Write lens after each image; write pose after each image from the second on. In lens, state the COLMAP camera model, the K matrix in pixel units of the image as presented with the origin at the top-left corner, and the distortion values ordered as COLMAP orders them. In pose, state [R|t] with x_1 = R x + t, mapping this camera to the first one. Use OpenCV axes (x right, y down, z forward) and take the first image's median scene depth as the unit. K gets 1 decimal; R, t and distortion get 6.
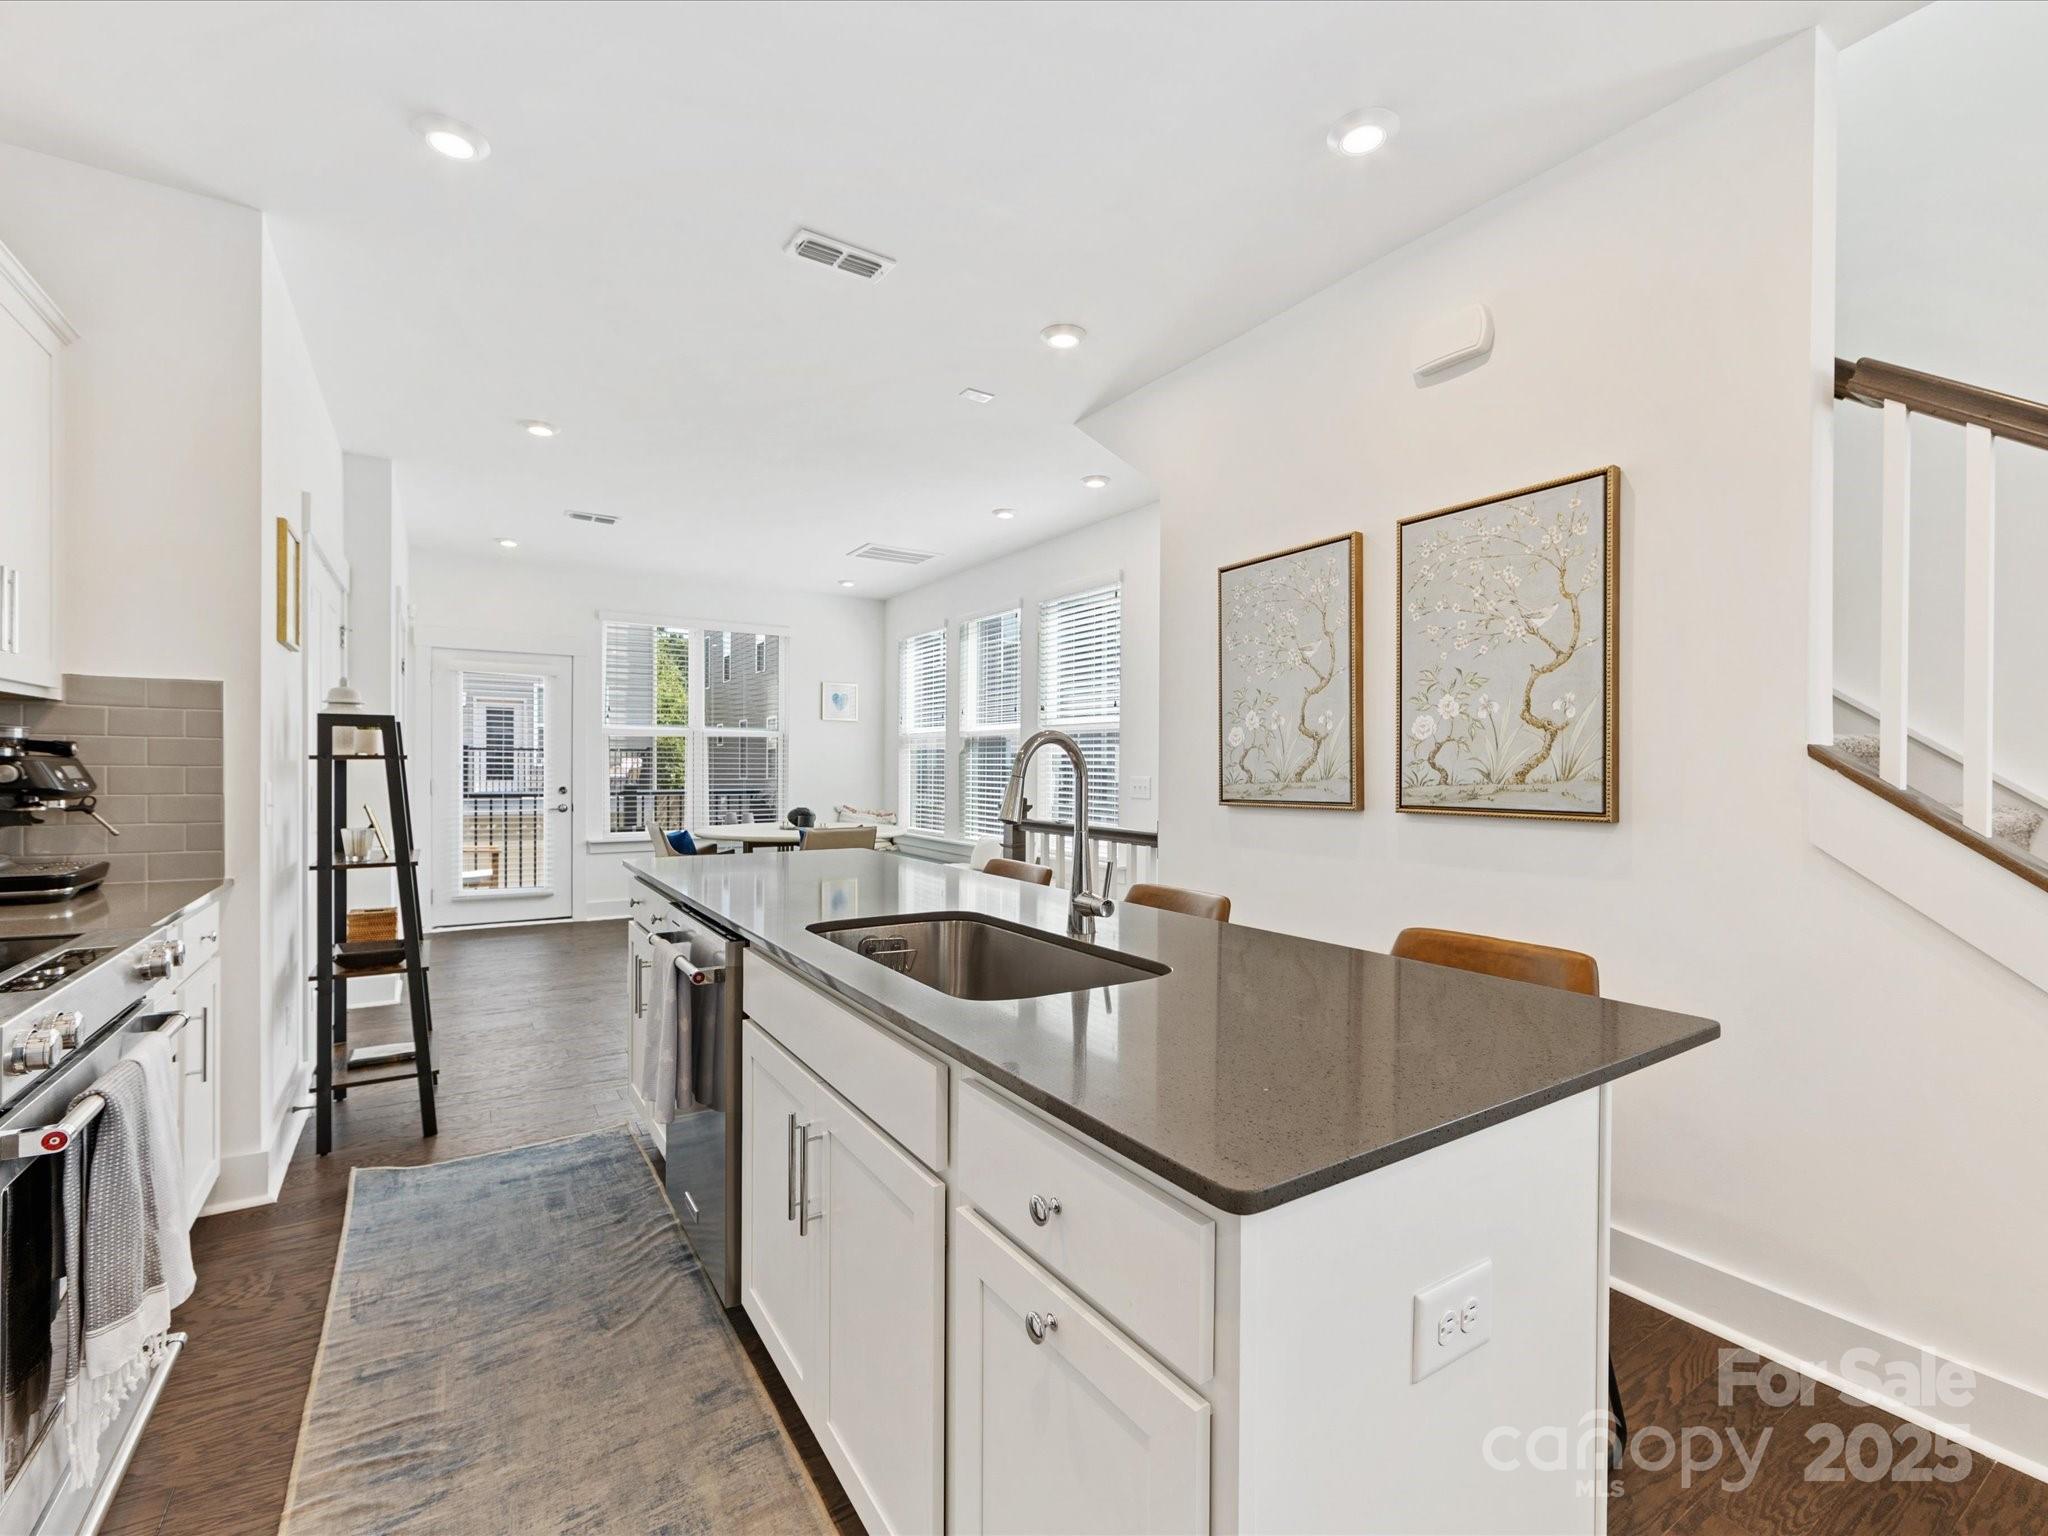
lens RADIAL K [[901.7, 0, 1020.2], [0, 901.7, 773.4], [0, 0, 1]] dist [-0.002179, -0.000359]
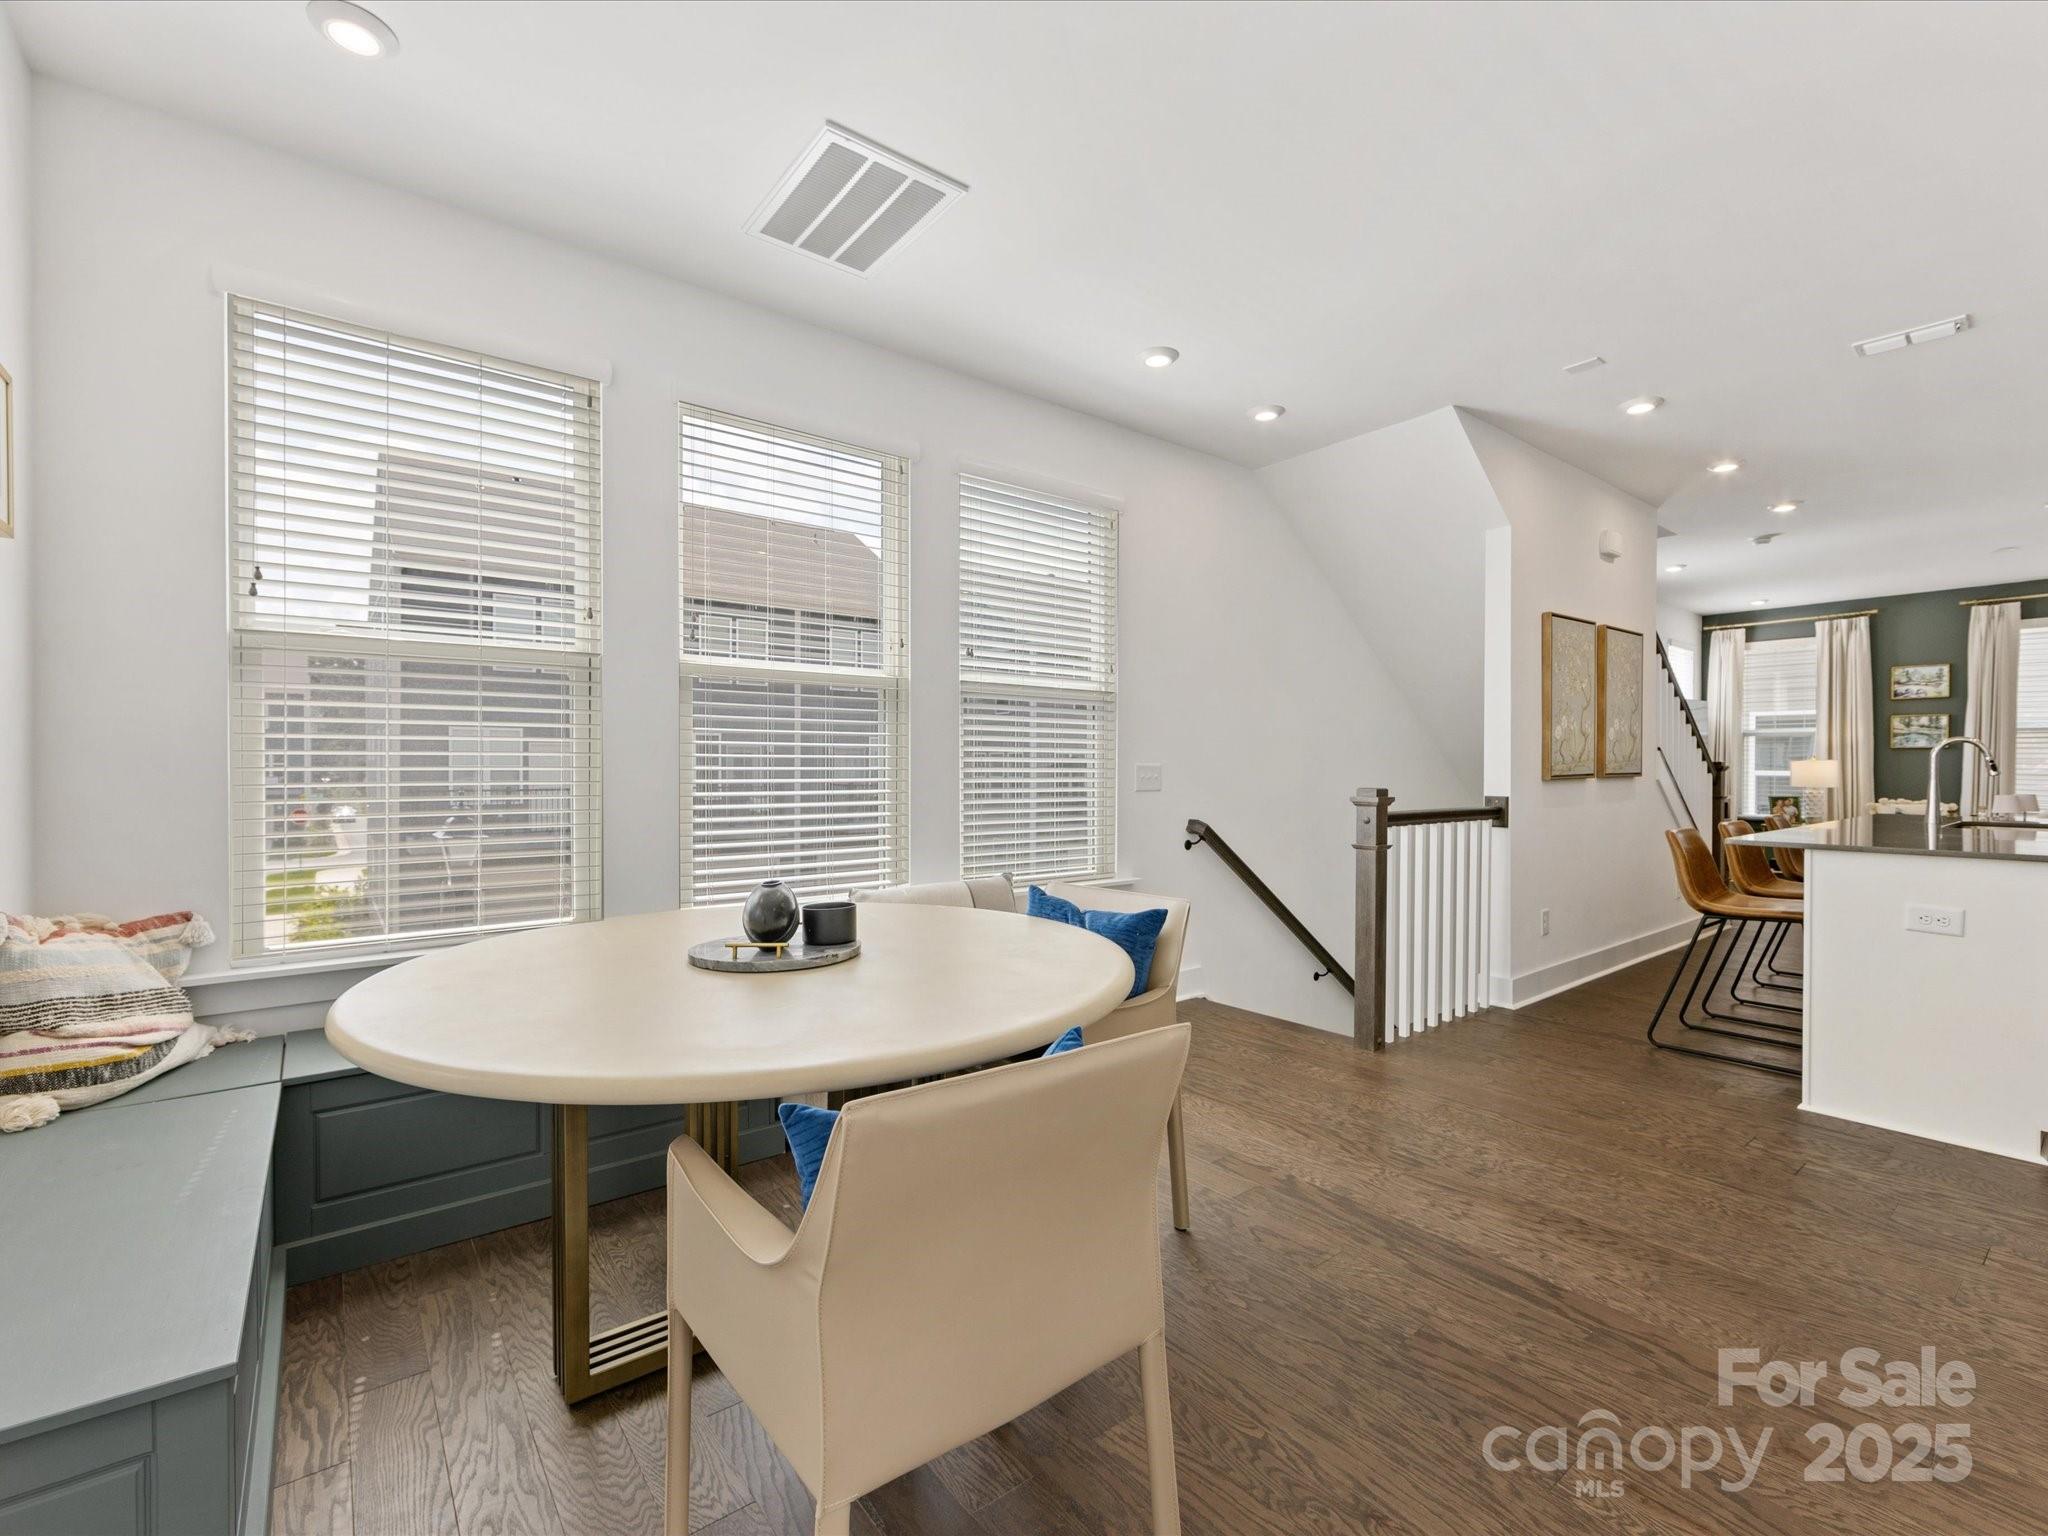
lens RADIAL K [[901.7, 0, 1020.2], [0, 901.7, 773.4], [0, 0, 1]] dist [-0.002179, -0.000359]
pose [[-0.097763, -0.013619, 0.995117, -0.813119], [0.006142, 0.999879, 0.014288, -0.000348], [-0.995191, 0.007509, -0.097667, 1.446984]]
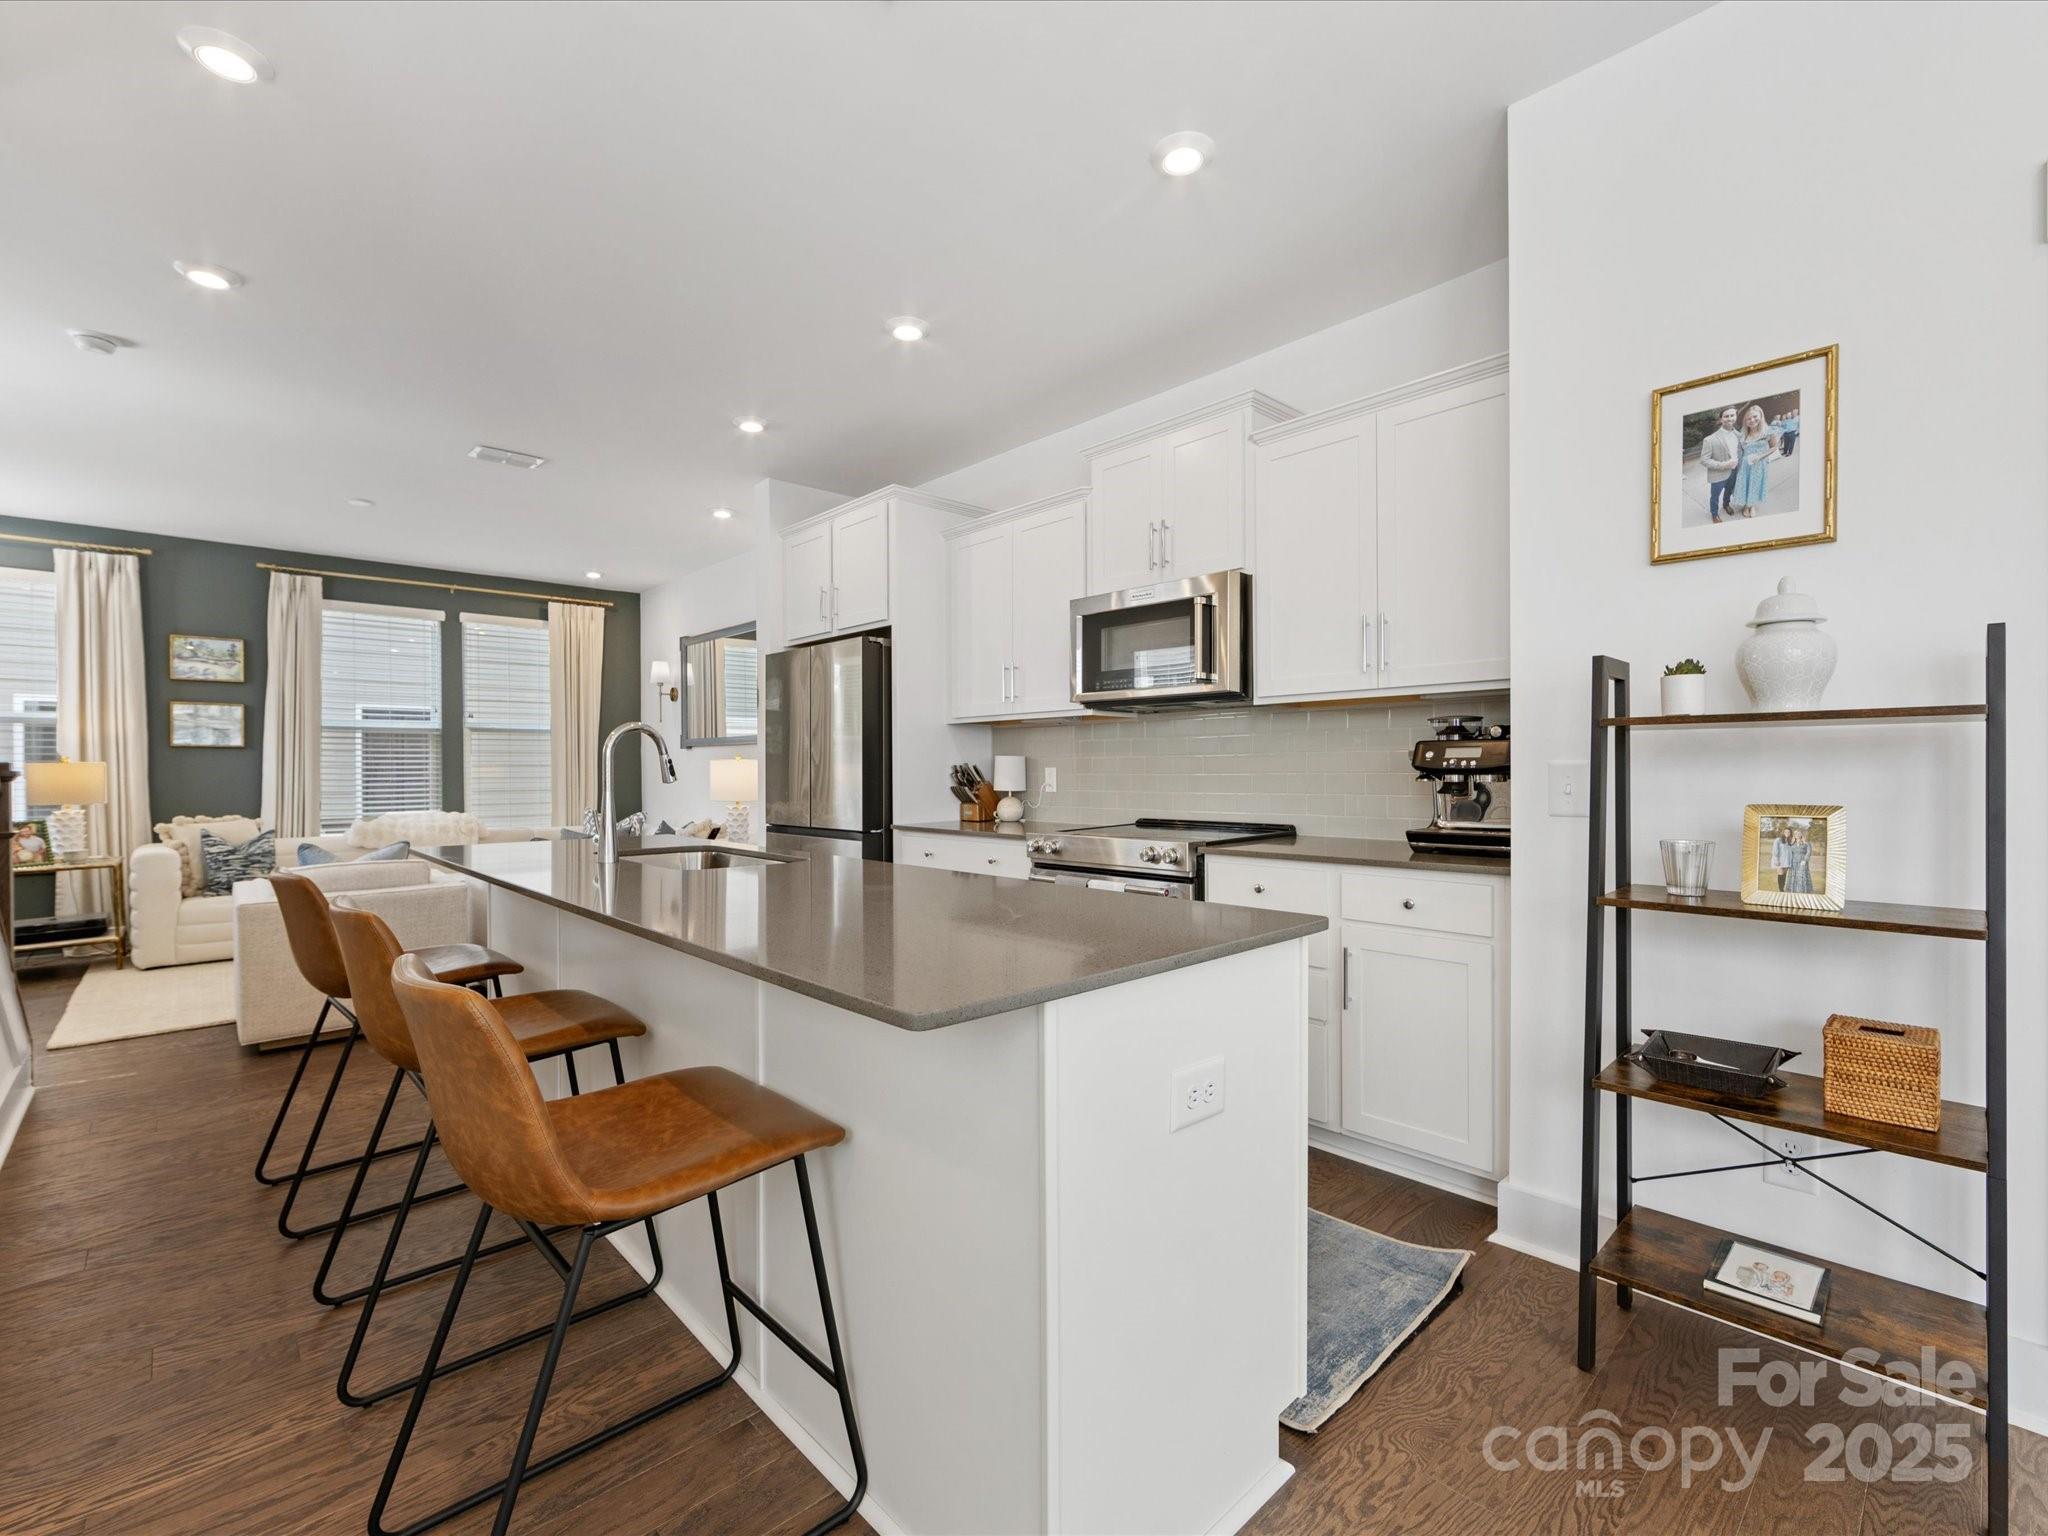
lens RADIAL K [[901.7, 0, 1020.2], [0, 901.7, 773.4], [0, 0, 1]] dist [-0.002179, -0.000359]
pose [[-0.983307, 0.000040, -0.181952, -0.126622], [-0.002223, 0.999923, 0.012229, 0.006685], [0.181938, 0.012430, -0.983231, 1.019834]]
